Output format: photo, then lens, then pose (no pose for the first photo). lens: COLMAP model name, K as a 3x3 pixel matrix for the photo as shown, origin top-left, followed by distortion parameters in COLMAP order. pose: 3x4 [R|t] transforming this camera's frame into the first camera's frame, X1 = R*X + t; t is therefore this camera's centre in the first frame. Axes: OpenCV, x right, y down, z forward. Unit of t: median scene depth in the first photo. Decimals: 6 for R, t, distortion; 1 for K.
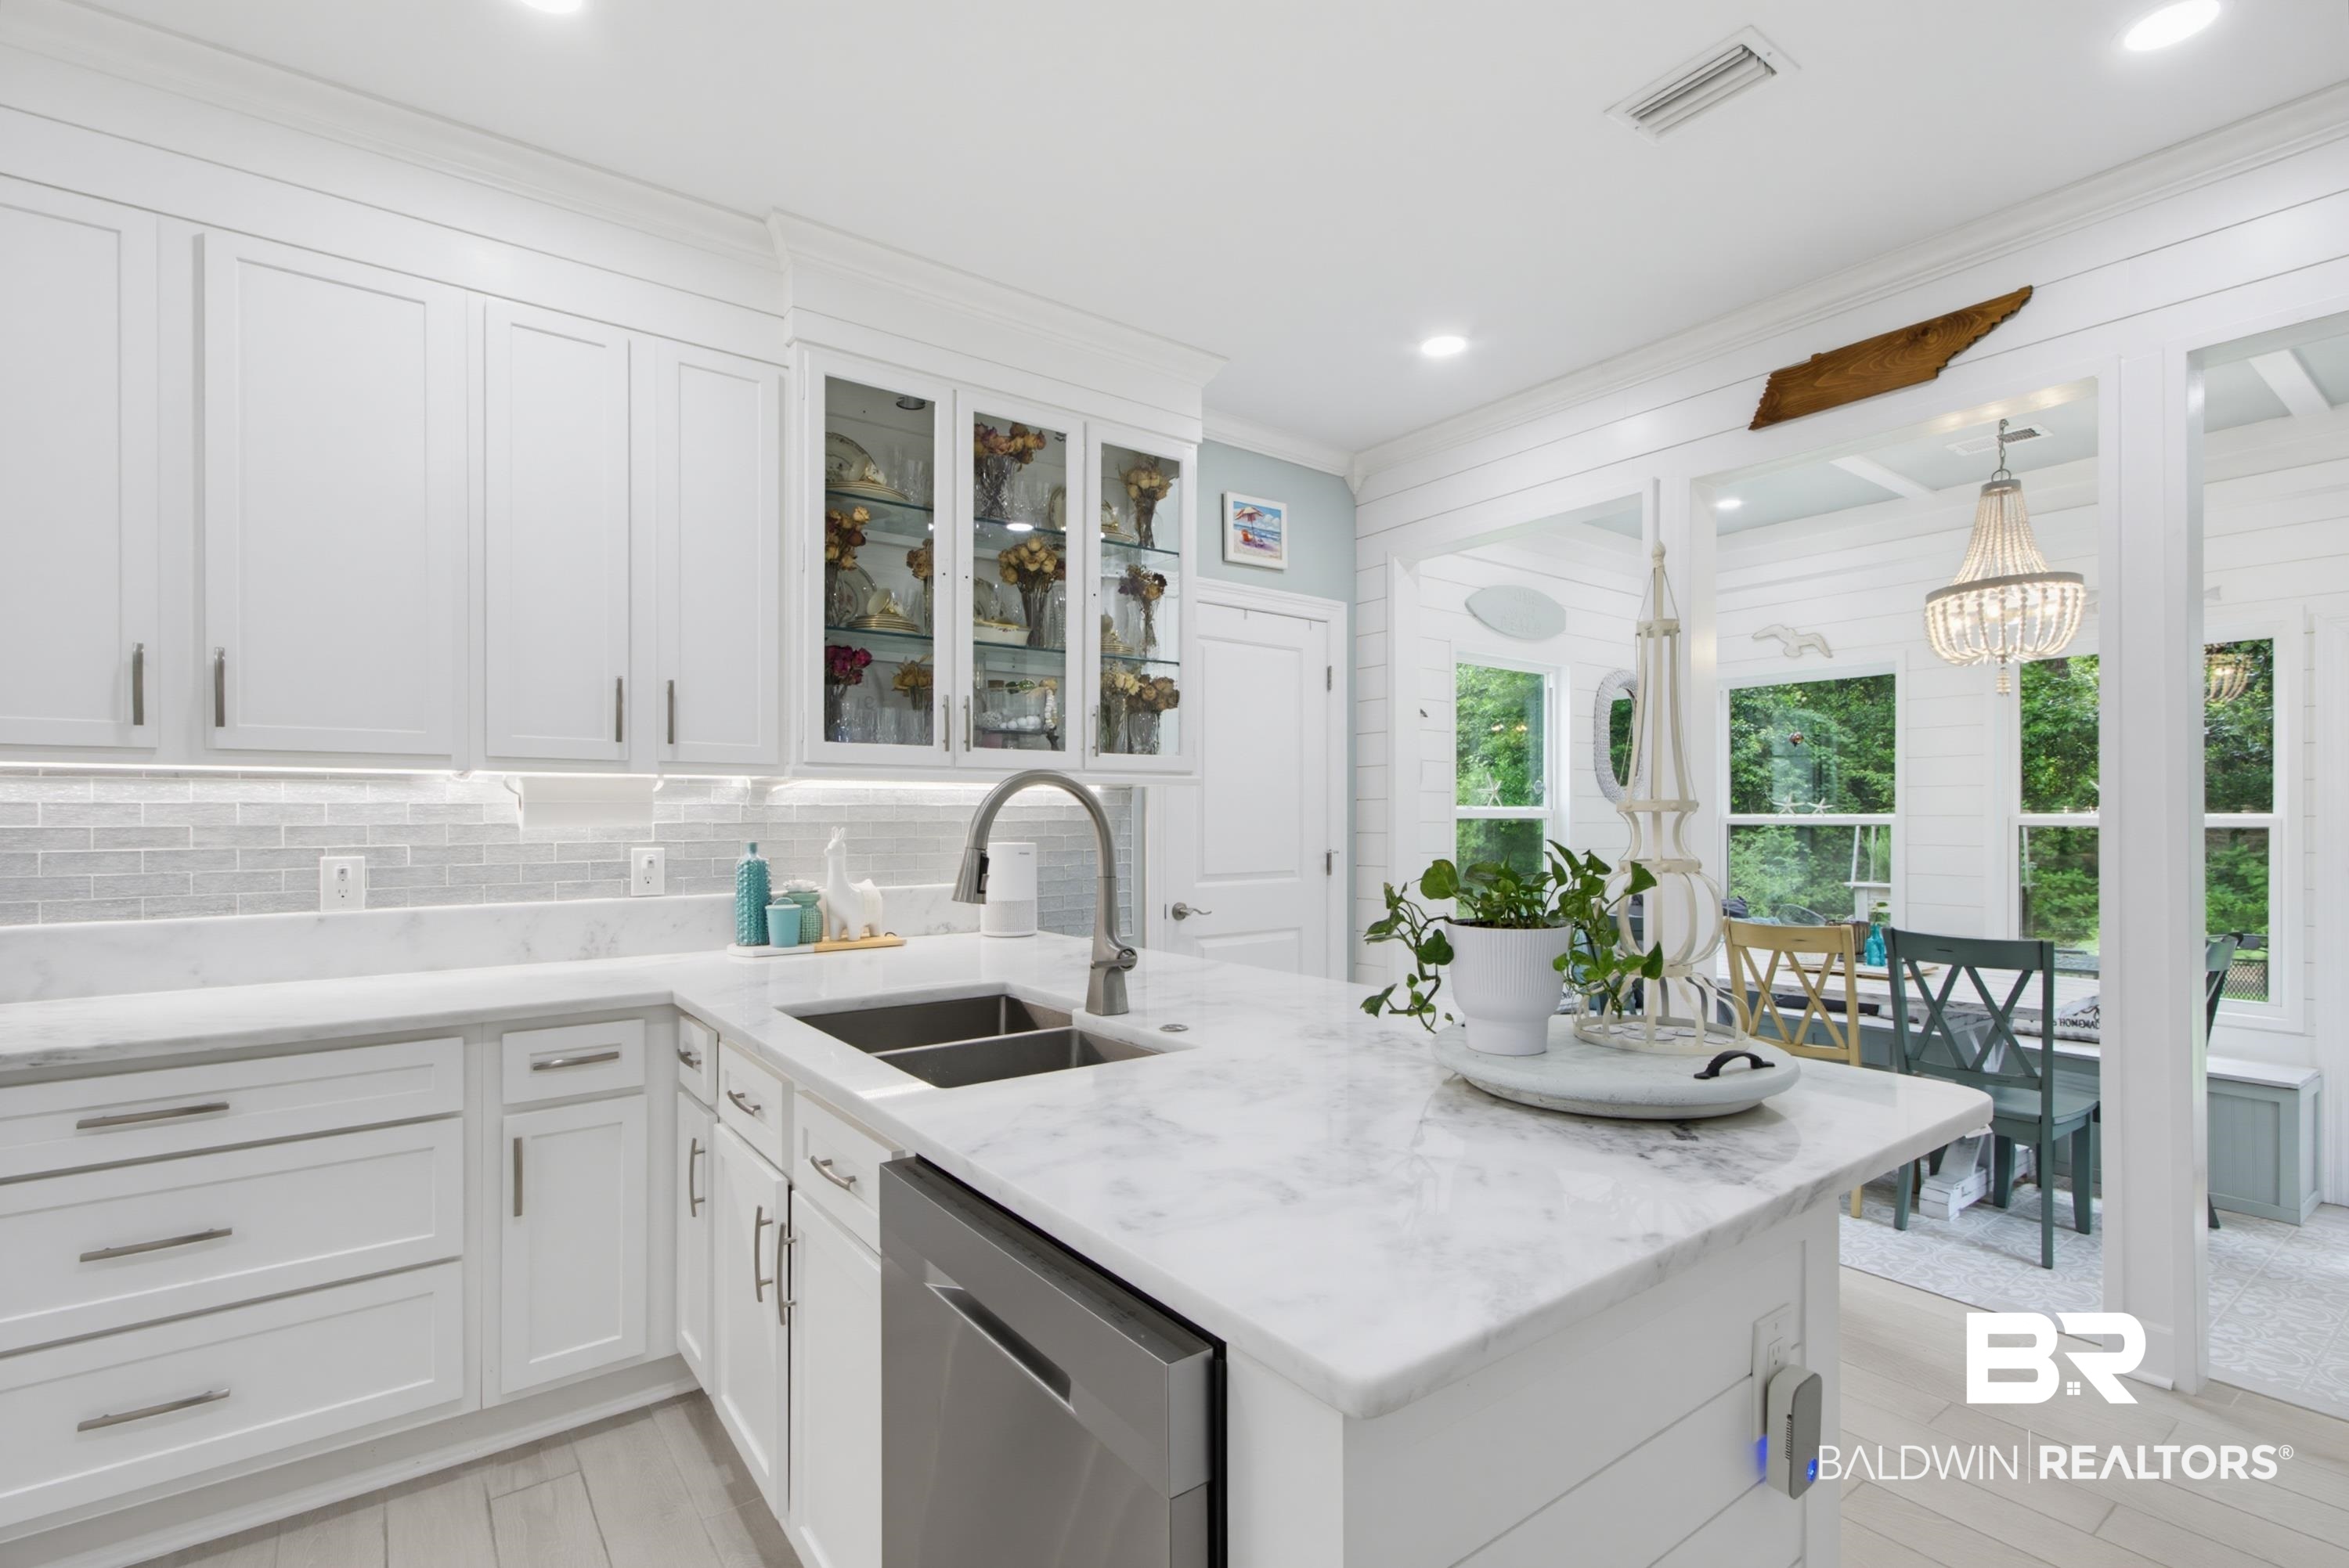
lens RADIAL K [[1075.1, 0, 1167.1], [0, 1075.1, 808.4], [0, 0, 1]] dist [-0.005867, 0.004346]
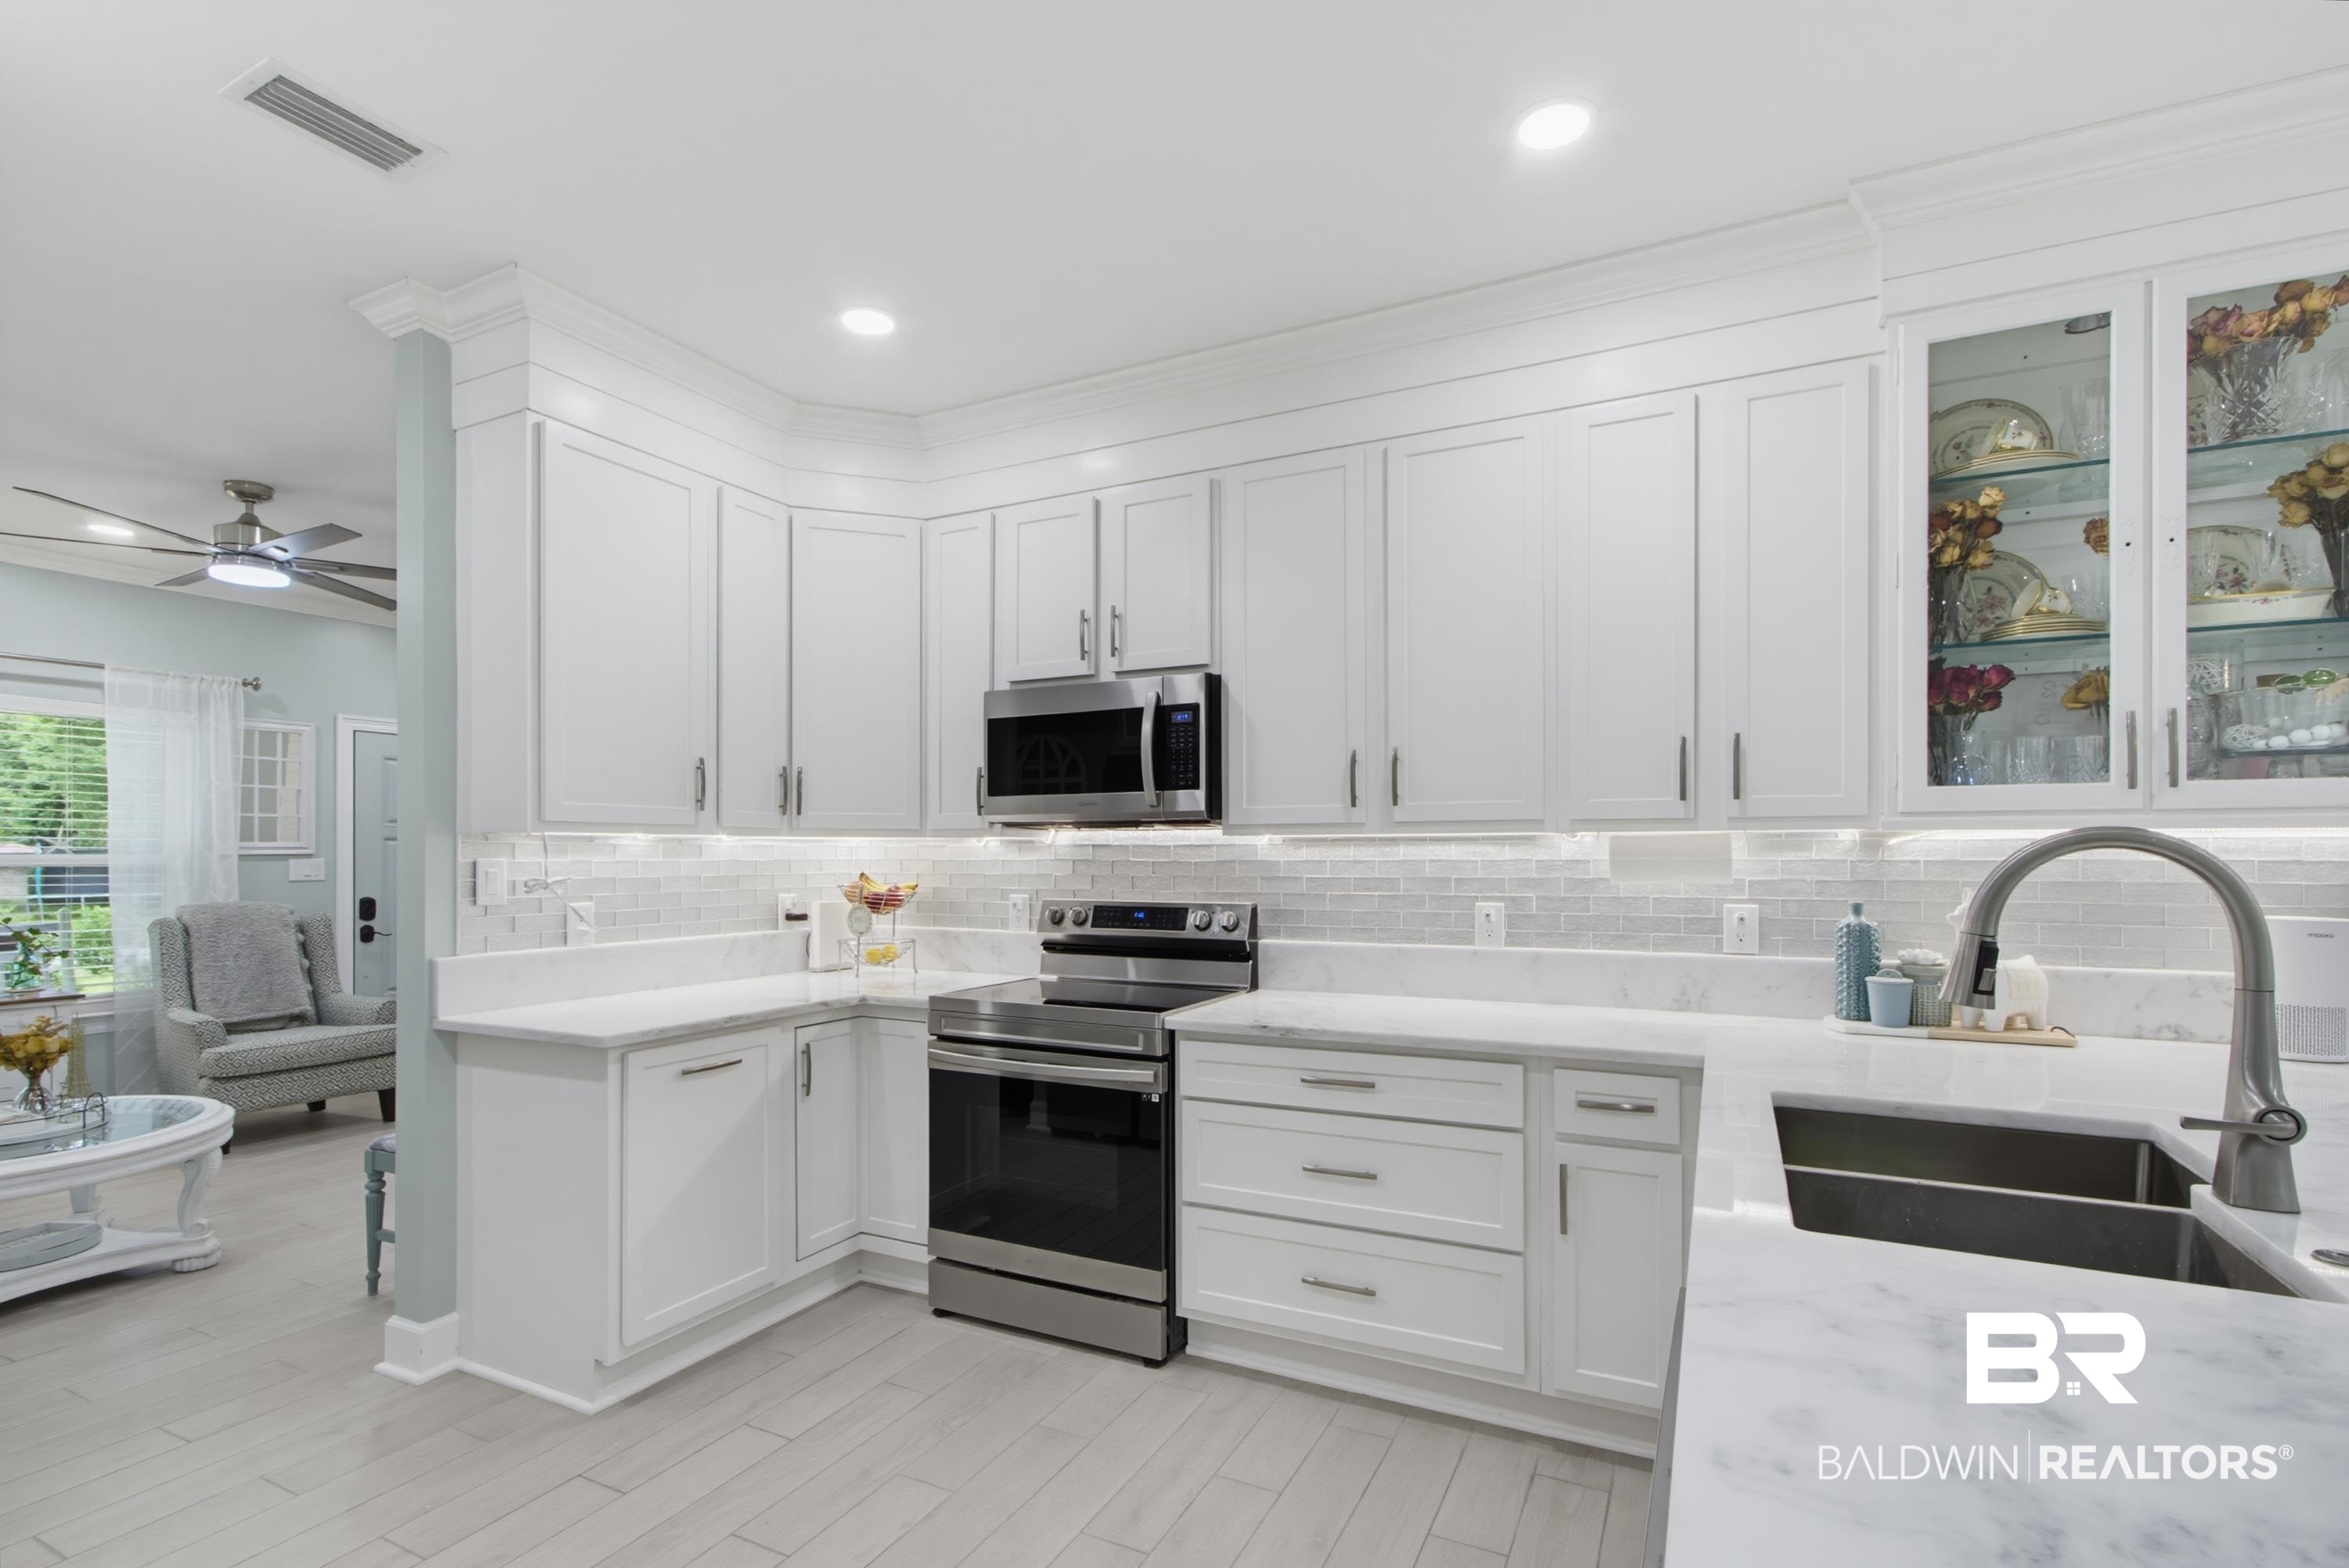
lens RADIAL K [[1075.1, 0, 1184.3], [0, 1075.1, 854.0], [0, 0, 1]] dist [-0.005867, 0.004346]
pose [[0.457661, -0.001483, -0.889125, 0.142602], [0.005957, 0.999981, 0.001398, -0.012923], [0.889107, -0.005937, 0.457662, 0.098168]]
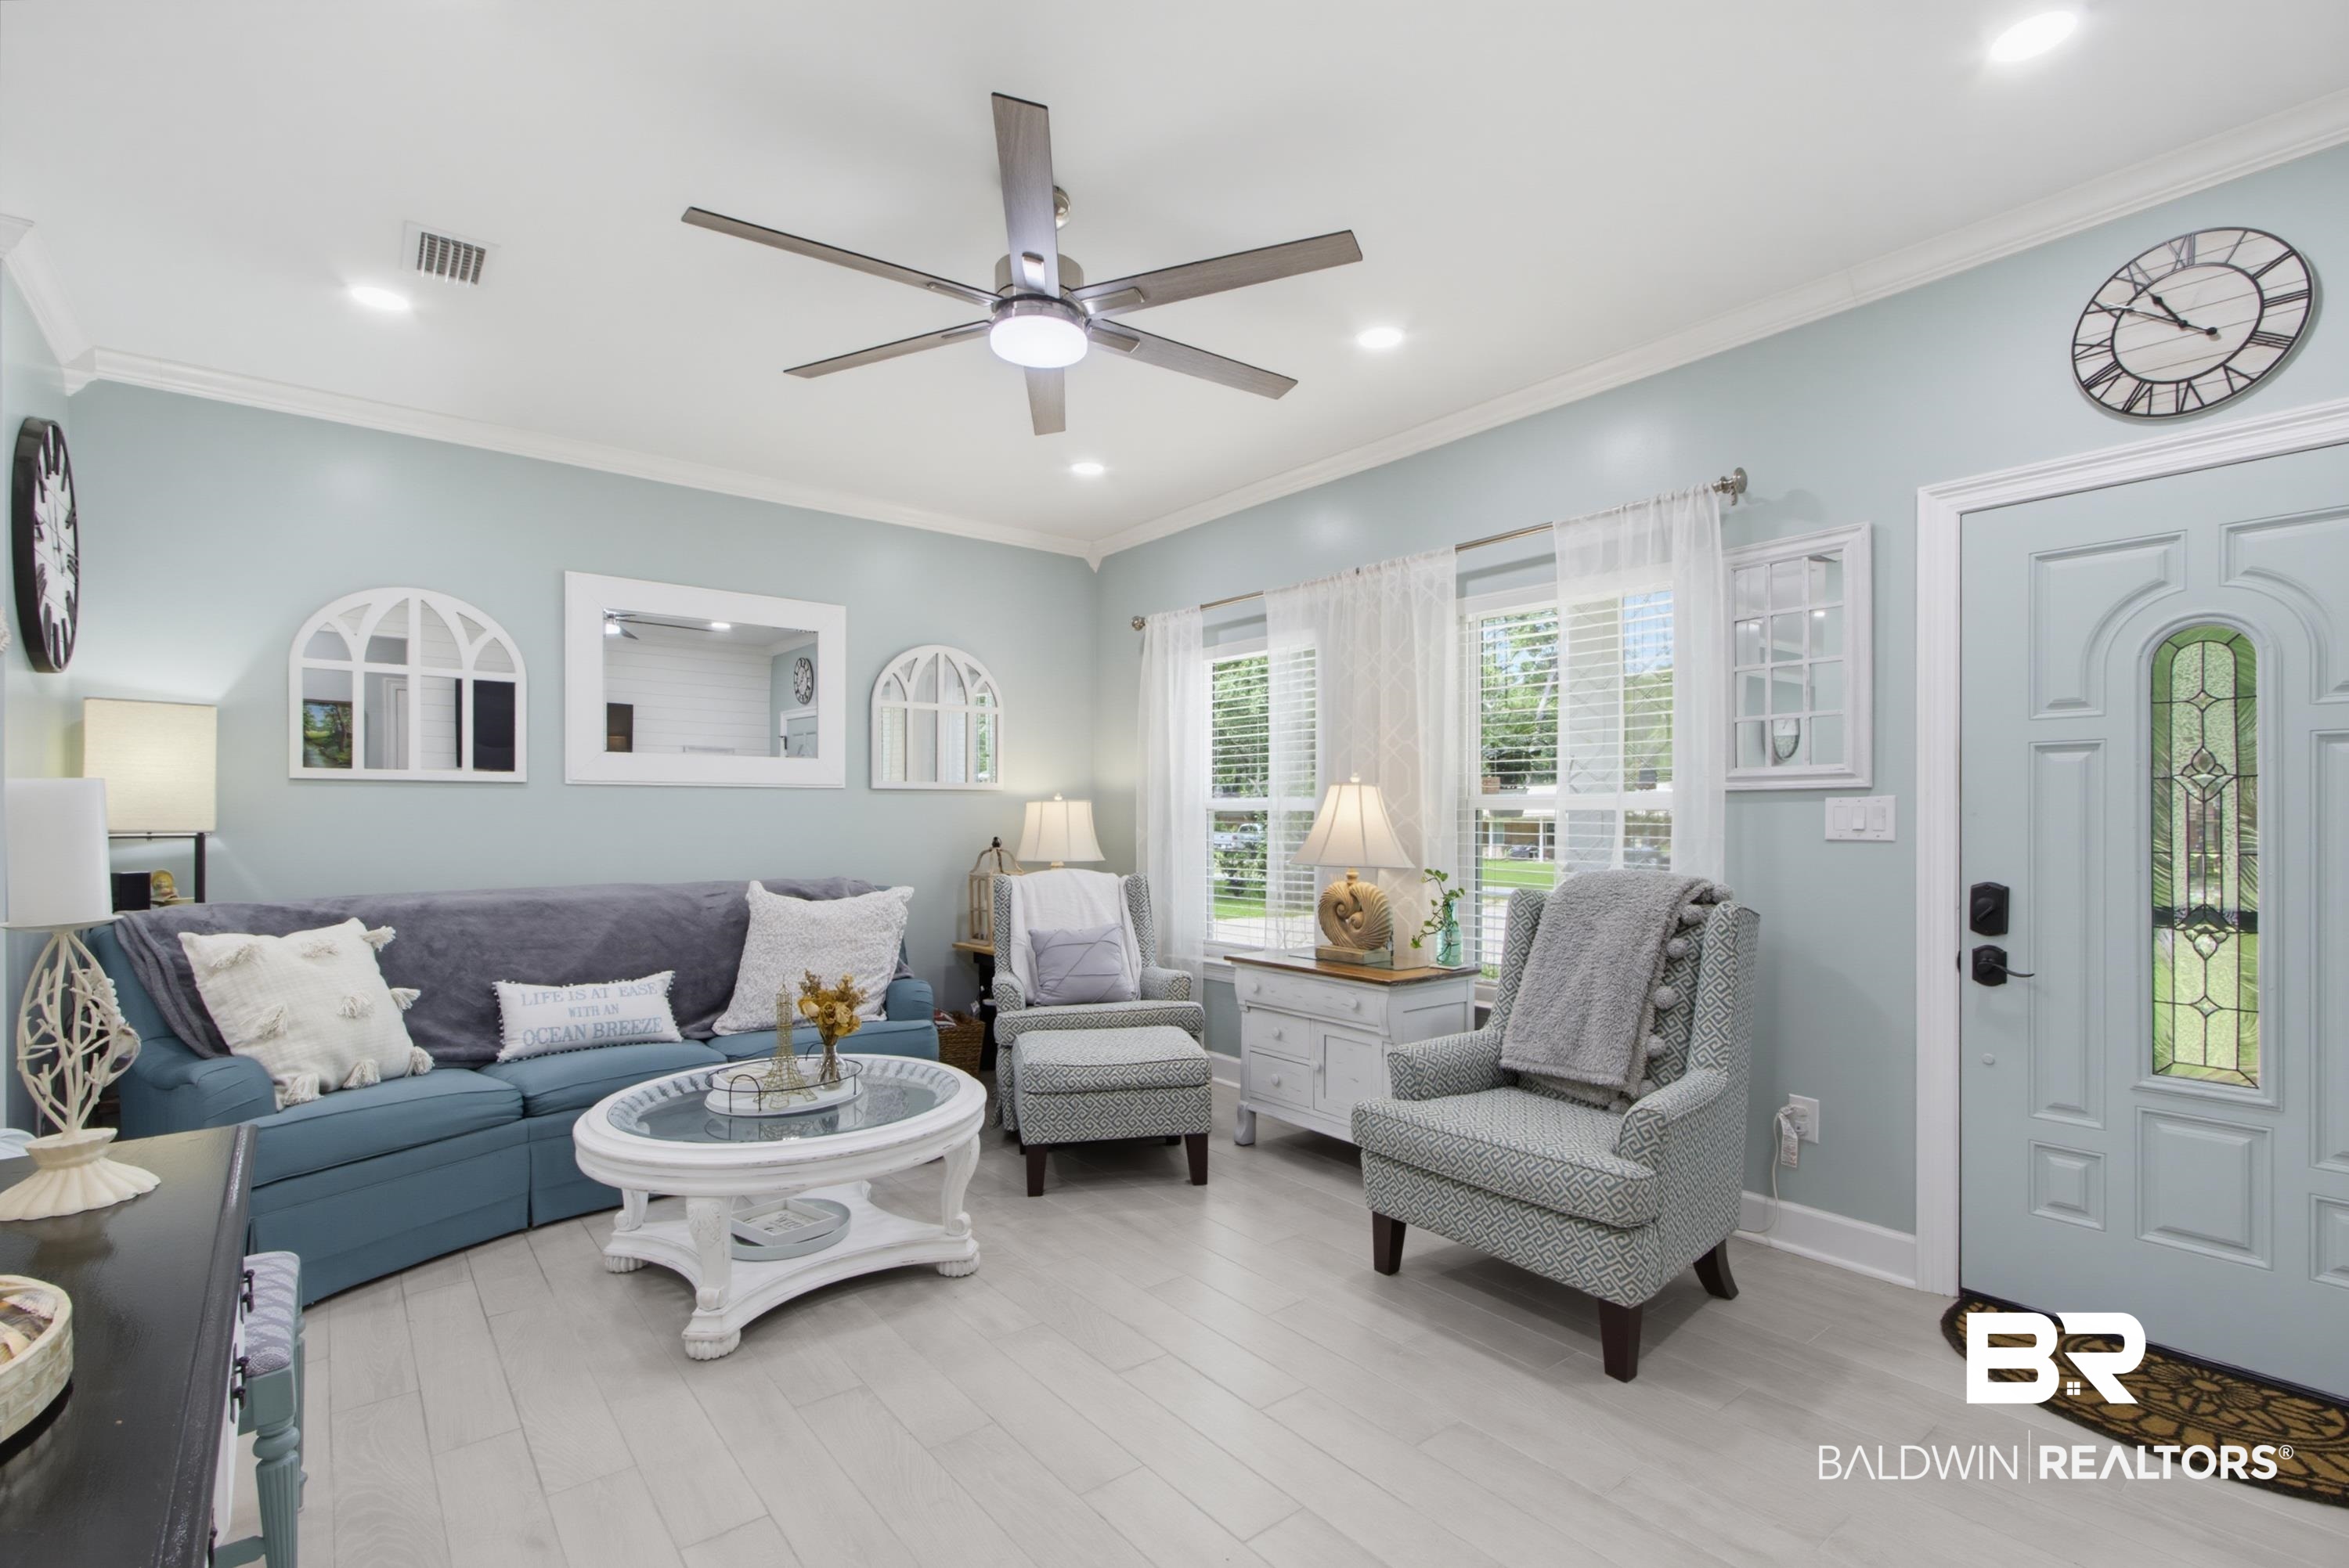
lens RADIAL K [[1075.1, 0, 1138.2], [0, 1075.1, 815.3], [0, 0, 1]] dist [-0.005867, 0.004346]
pose [[-0.999227, -0.001063, -0.039289, -1.675009], [-0.000787, 0.999975, -0.007055, 0.013608], [0.039295, -0.007019, -0.999203, 0.531490]]
